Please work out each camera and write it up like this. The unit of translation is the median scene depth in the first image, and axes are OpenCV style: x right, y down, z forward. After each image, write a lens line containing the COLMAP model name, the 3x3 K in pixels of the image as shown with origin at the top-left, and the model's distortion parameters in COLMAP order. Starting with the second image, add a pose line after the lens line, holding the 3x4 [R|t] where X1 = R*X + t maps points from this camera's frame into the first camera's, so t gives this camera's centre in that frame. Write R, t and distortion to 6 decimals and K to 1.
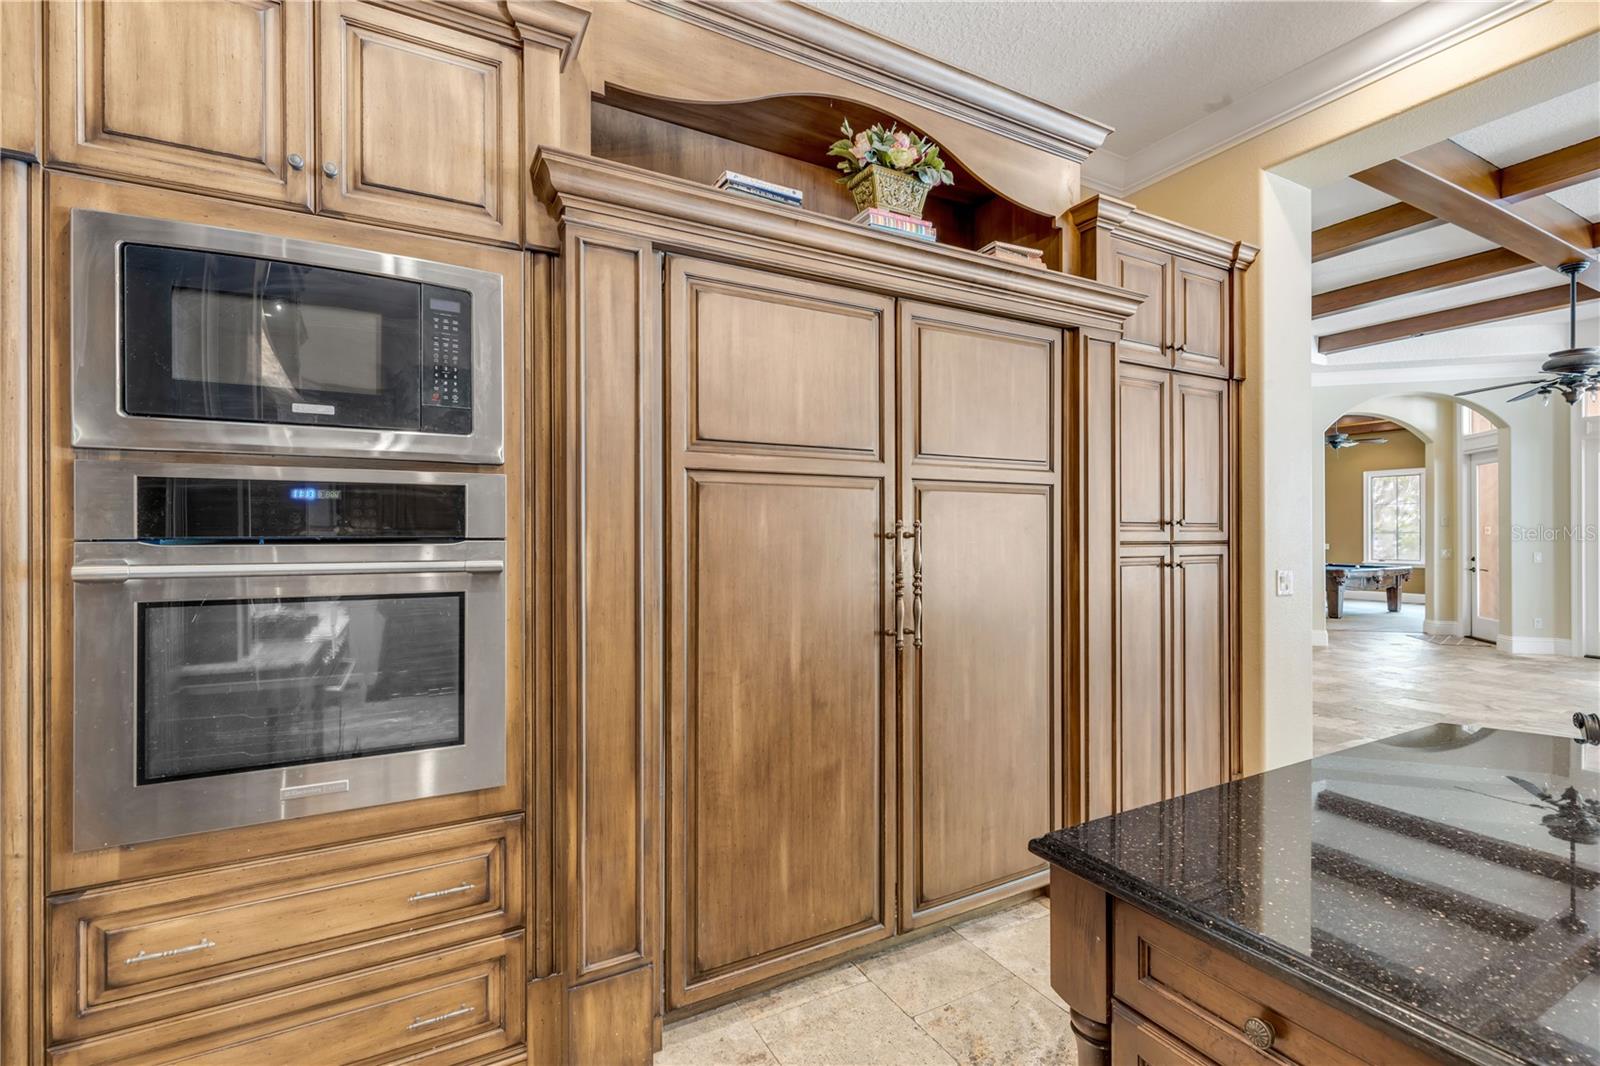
lens RADIAL K [[719.3, 0, 812.9], [0, 719.3, 533.2], [0, 0, 1]] dist [0.000663, 0.000363]
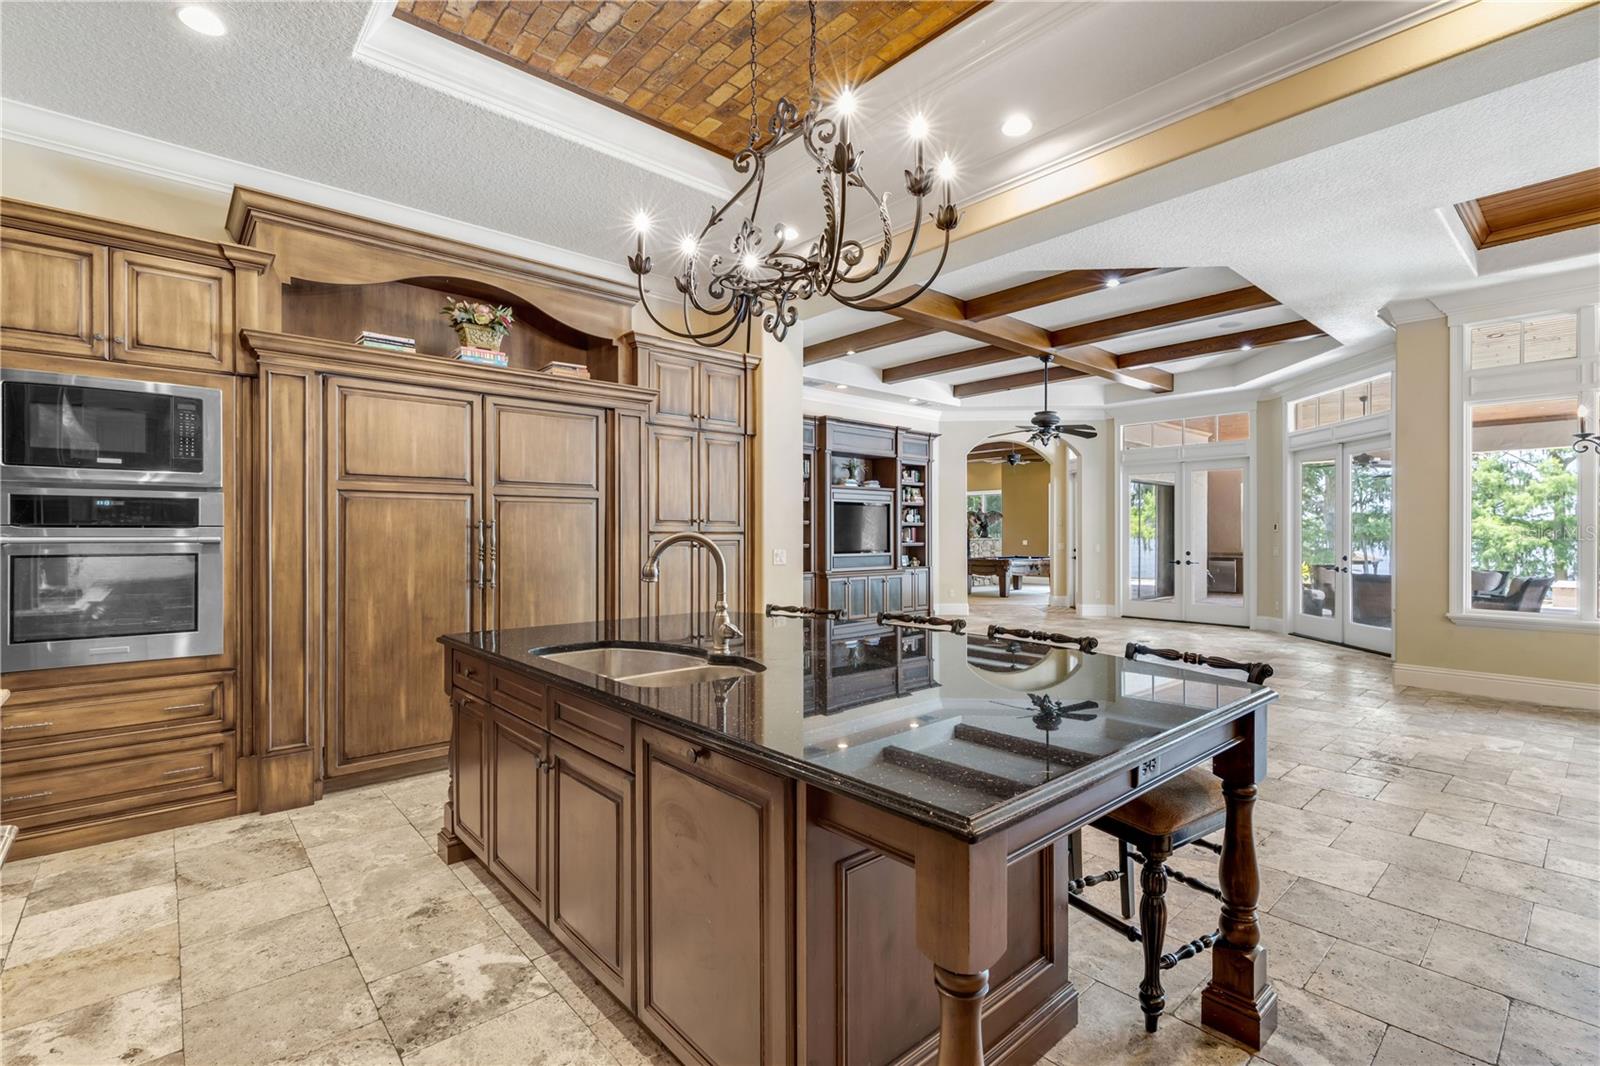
lens RADIAL K [[719.3, 0, 808.8], [0, 719.3, 533.0], [0, 0, 1]] dist [0.000663, 0.000363]
pose [[0.976656, 0.002270, 0.214798, 0.656250], [-0.002430, 0.999997, 0.000479, 0.020040], [-0.214796, -0.000990, 0.976658, -1.159982]]
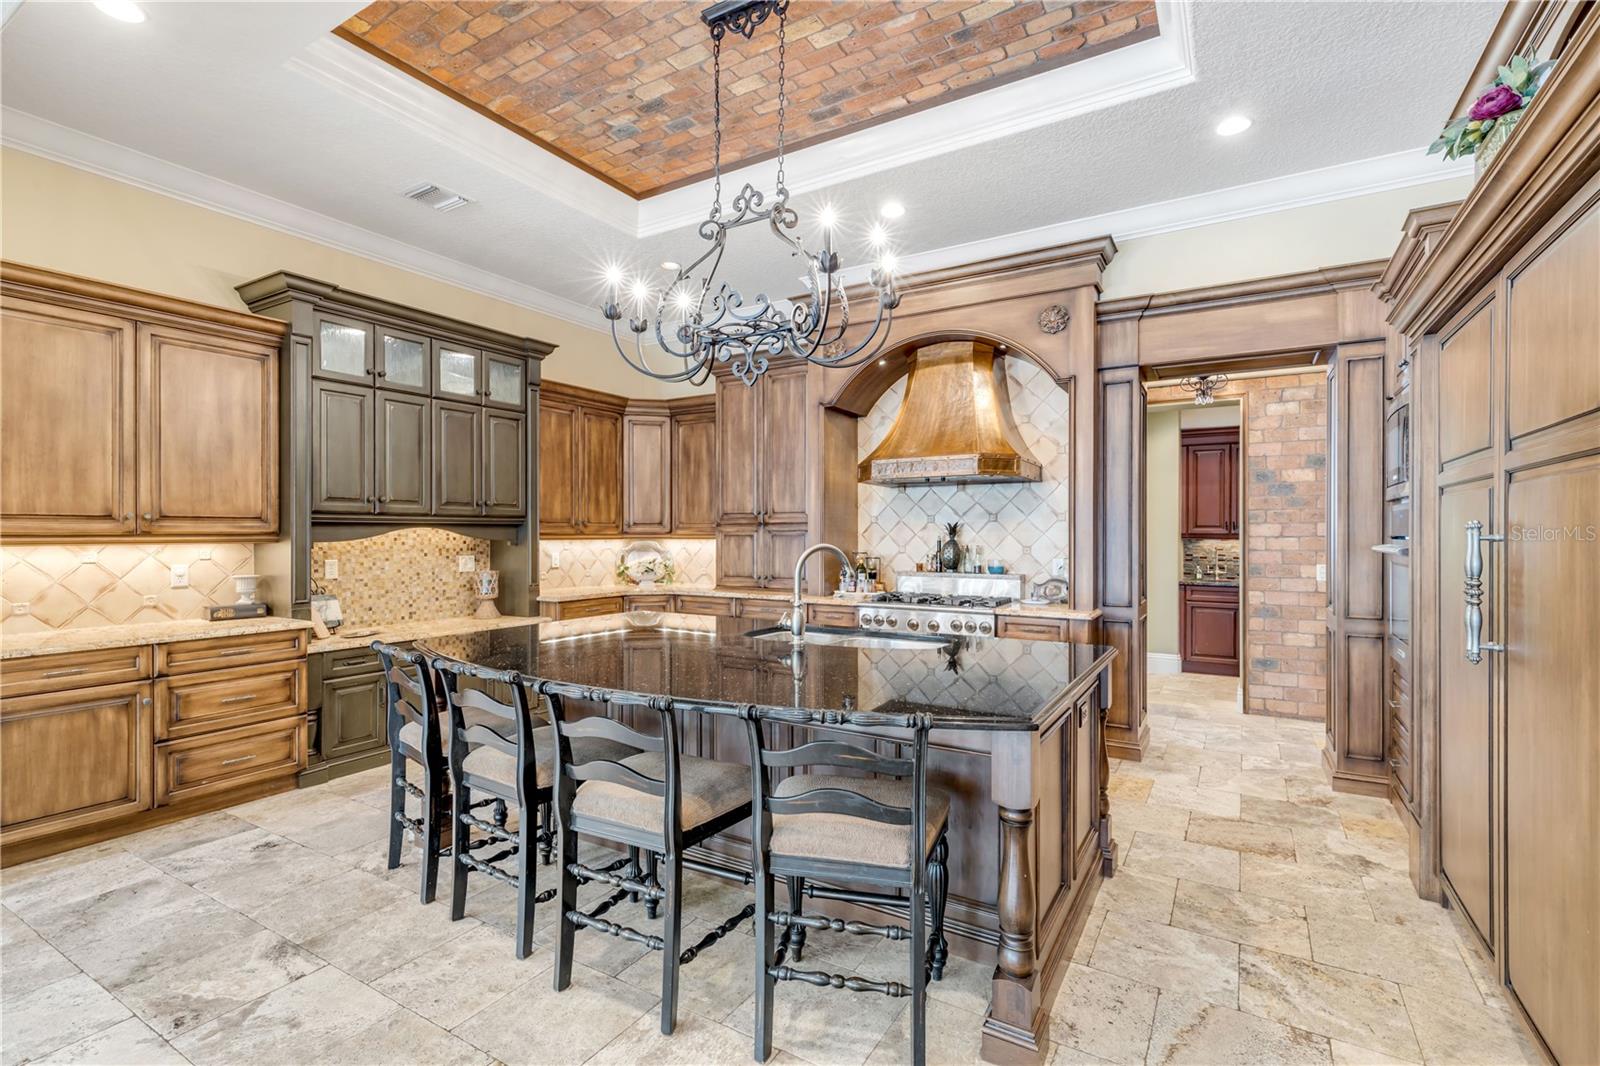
lens RADIAL K [[719.3, 0, 829.4], [0, 719.3, 539.3], [0, 0, 1]] dist [0.000663, 0.000363]
pose [[-0.864077, 0.005570, -0.503329, 1.575555], [-0.000327, 0.999932, 0.011627, -0.005737], [0.503360, 0.010211, -0.864017, 1.710260]]
